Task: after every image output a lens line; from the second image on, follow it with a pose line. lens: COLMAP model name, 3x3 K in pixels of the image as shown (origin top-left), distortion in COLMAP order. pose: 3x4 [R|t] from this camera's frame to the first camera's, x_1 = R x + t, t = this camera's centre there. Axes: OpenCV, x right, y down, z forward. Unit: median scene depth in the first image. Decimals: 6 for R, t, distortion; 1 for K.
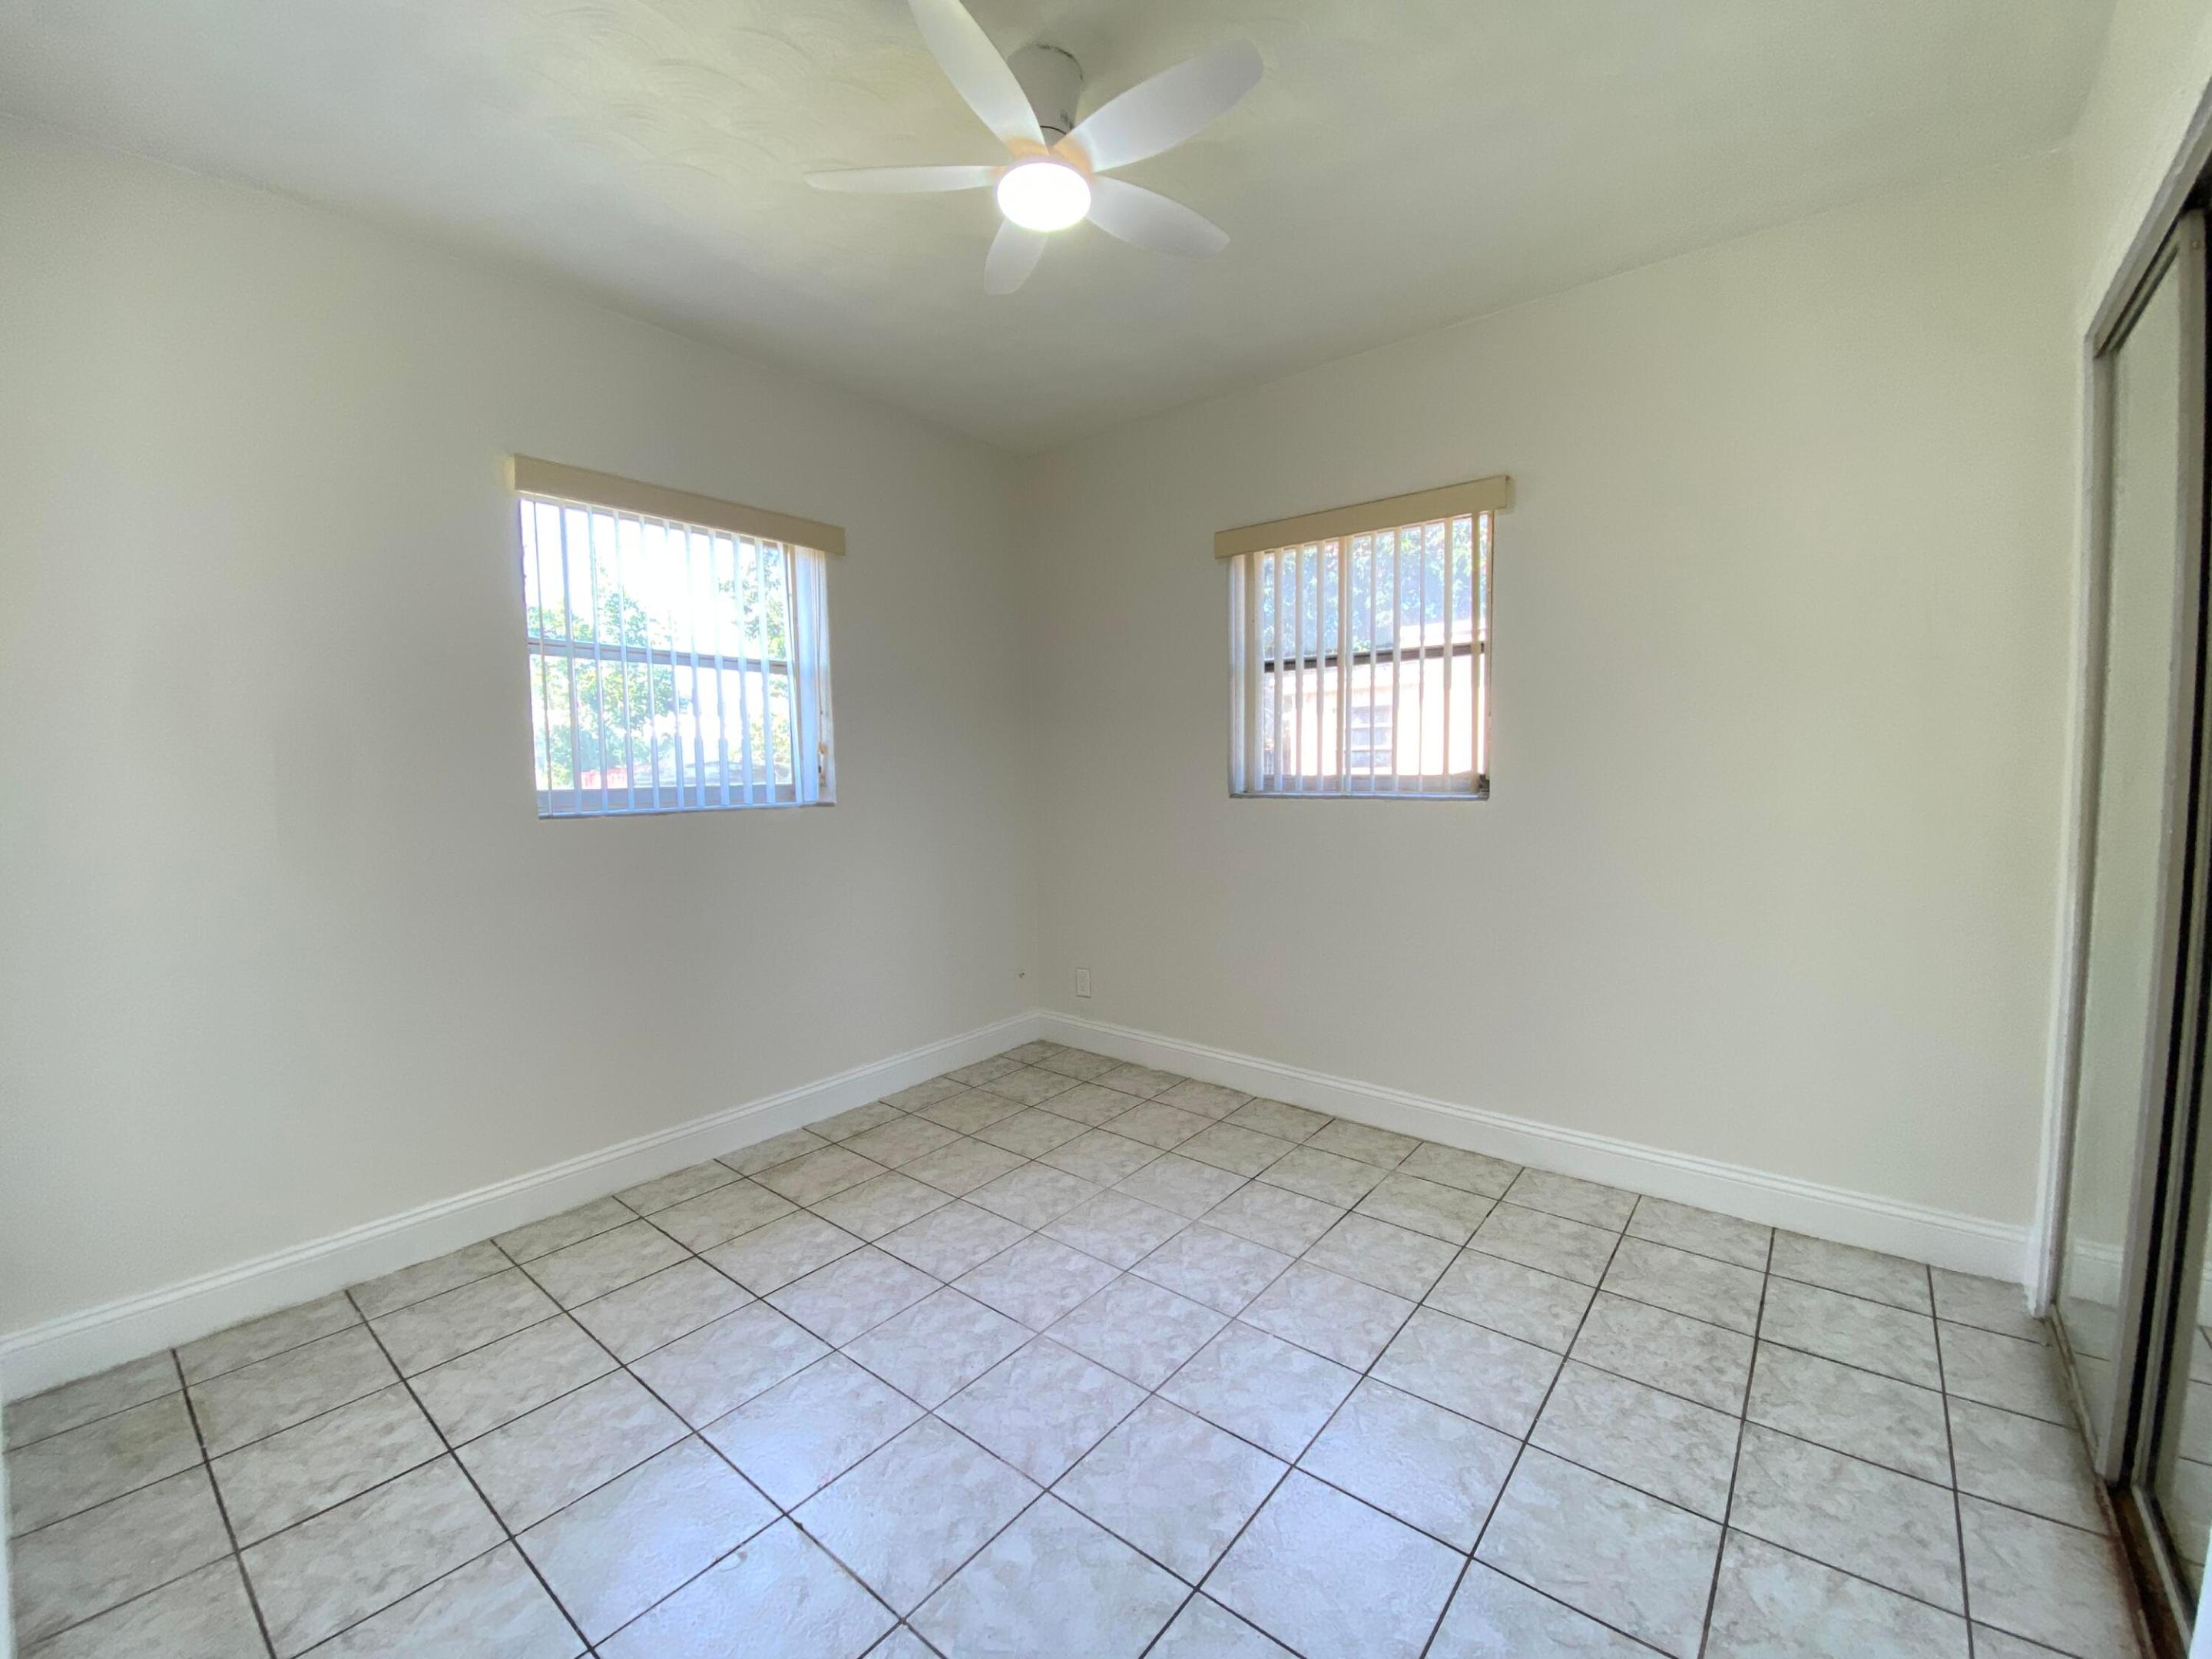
lens RADIAL K [[924.7, 0, 1117.3], [0, 924.7, 829.8], [0, 0, 1]] dist [-0.026781, -0.003083]
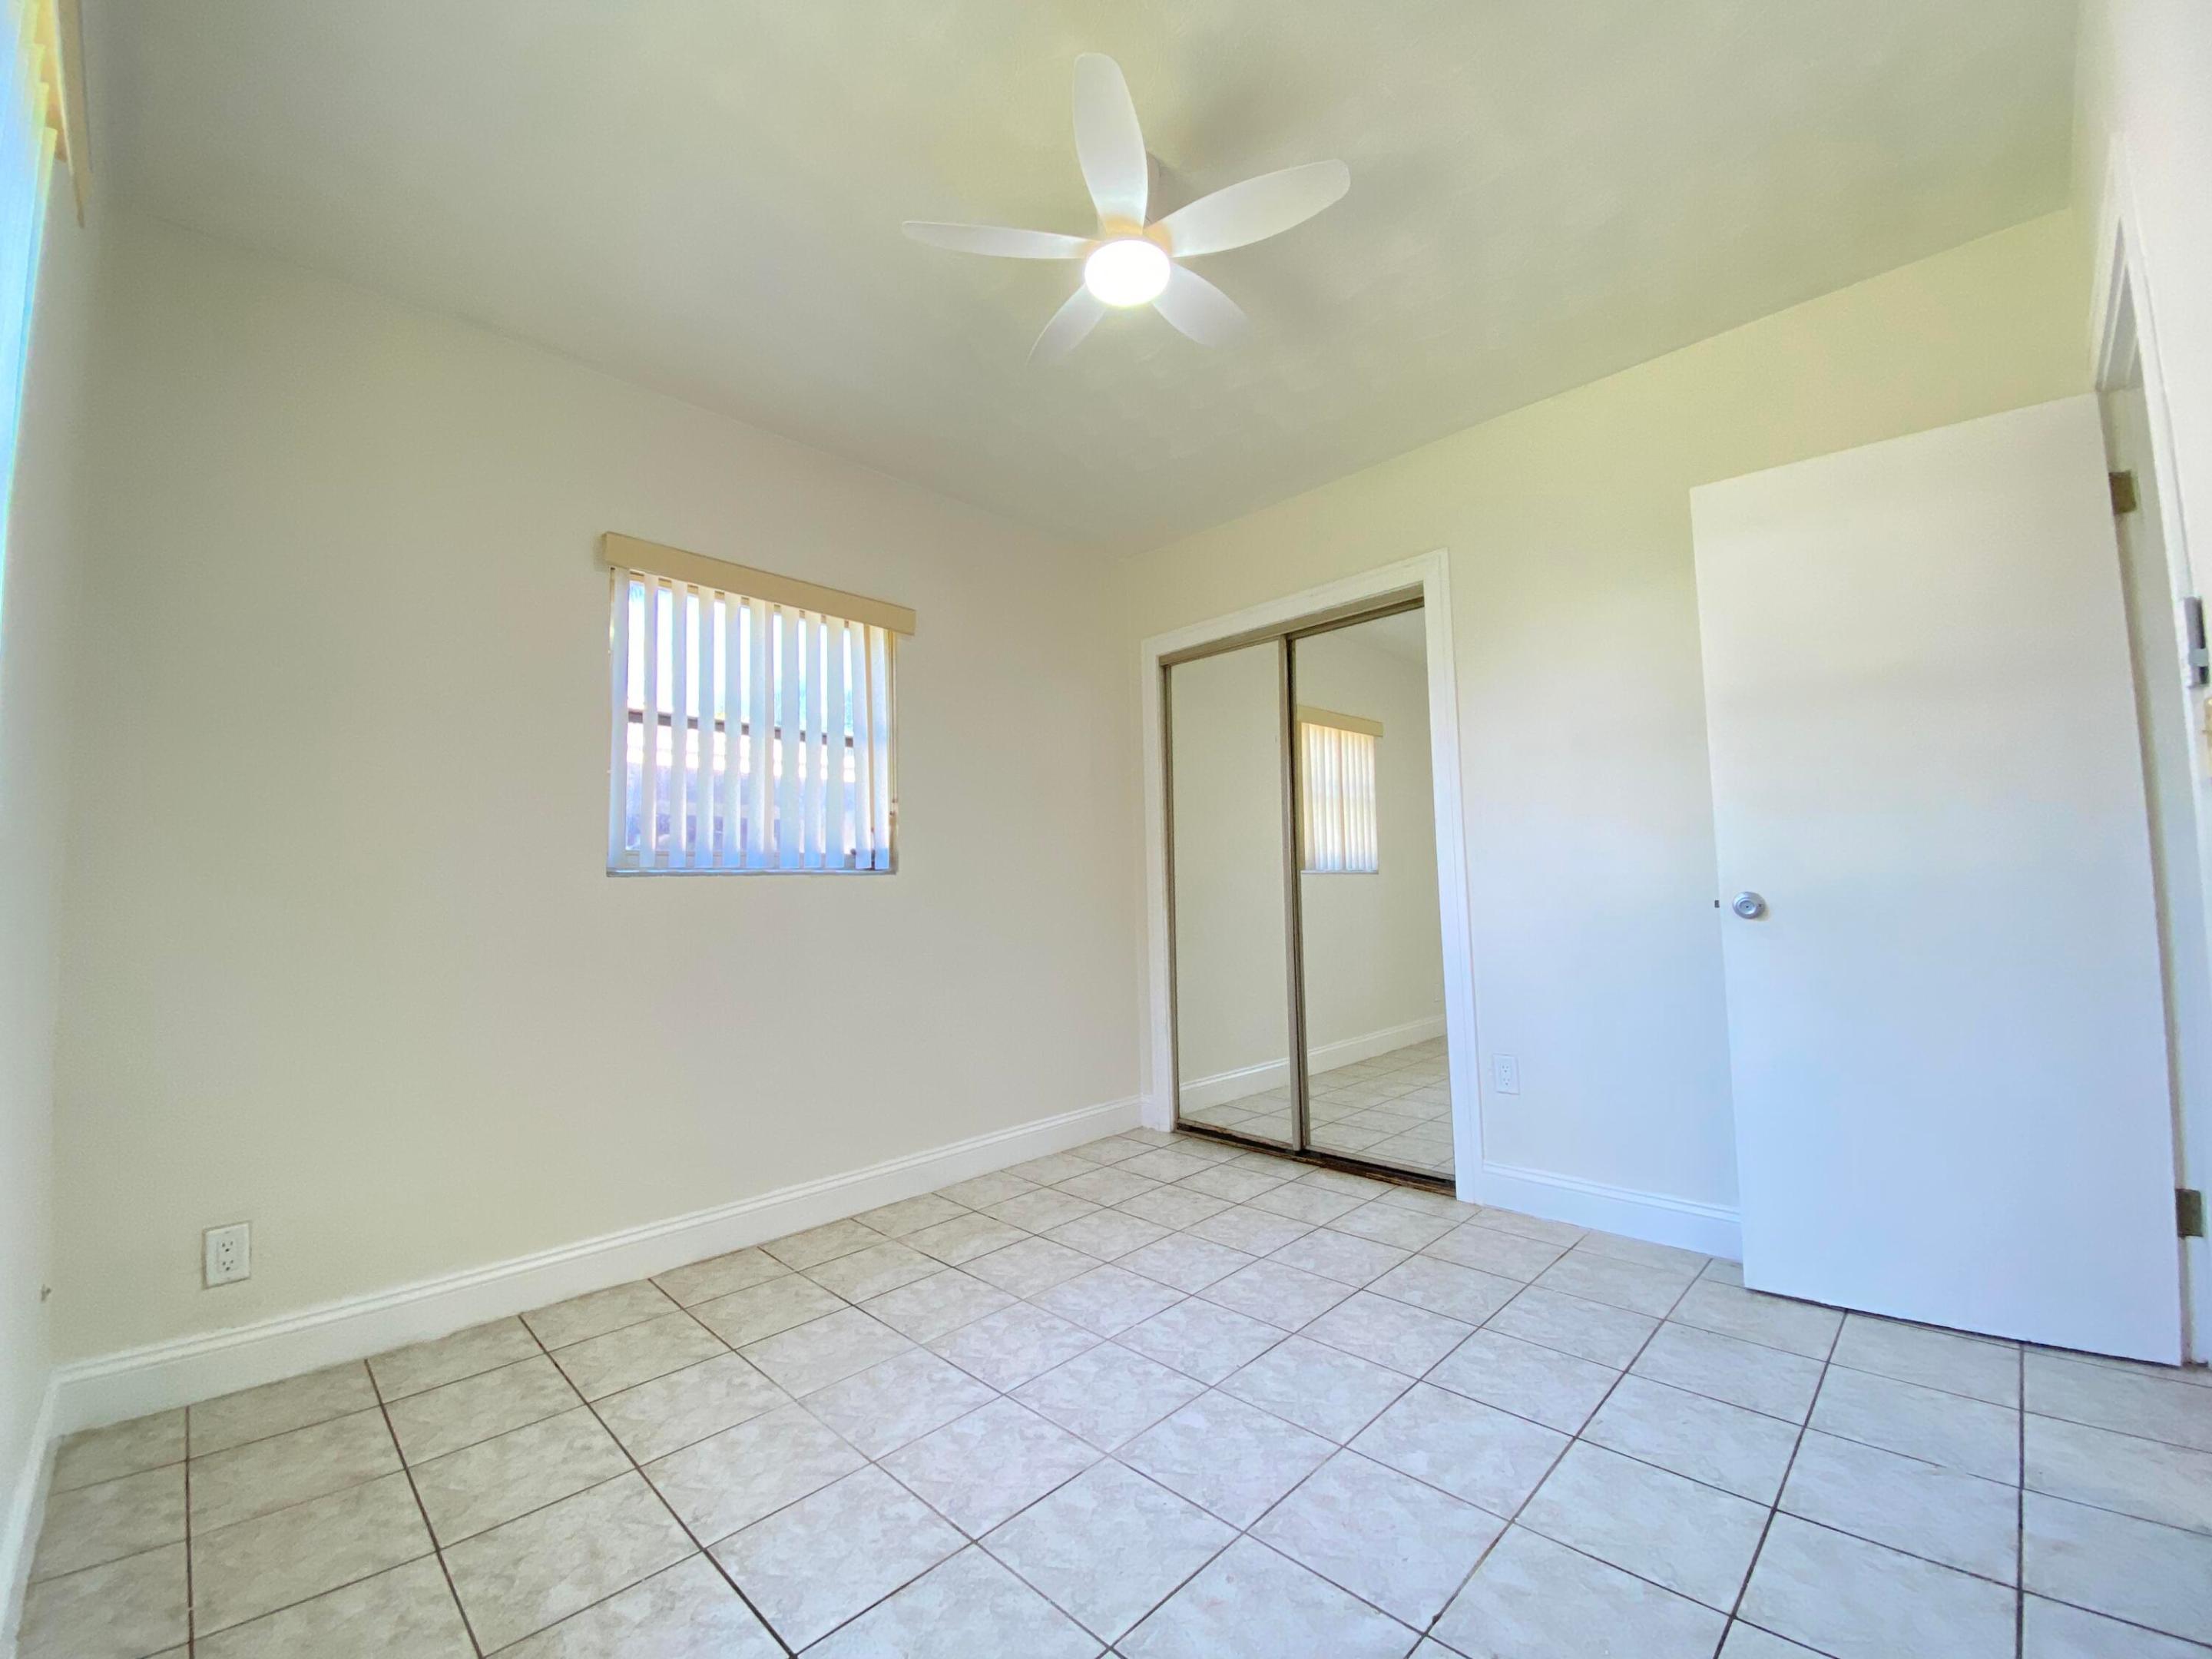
lens RADIAL K [[924.7, 0, 1112.3], [0, 924.7, 808.8], [0, 0, 1]] dist [-0.026781, -0.003083]
pose [[0.107252, 0.077392, 0.991215, -0.740039], [0.117992, 0.988929, -0.089980, 0.027700], [-0.987206, 0.126606, 0.096933, 0.644562]]
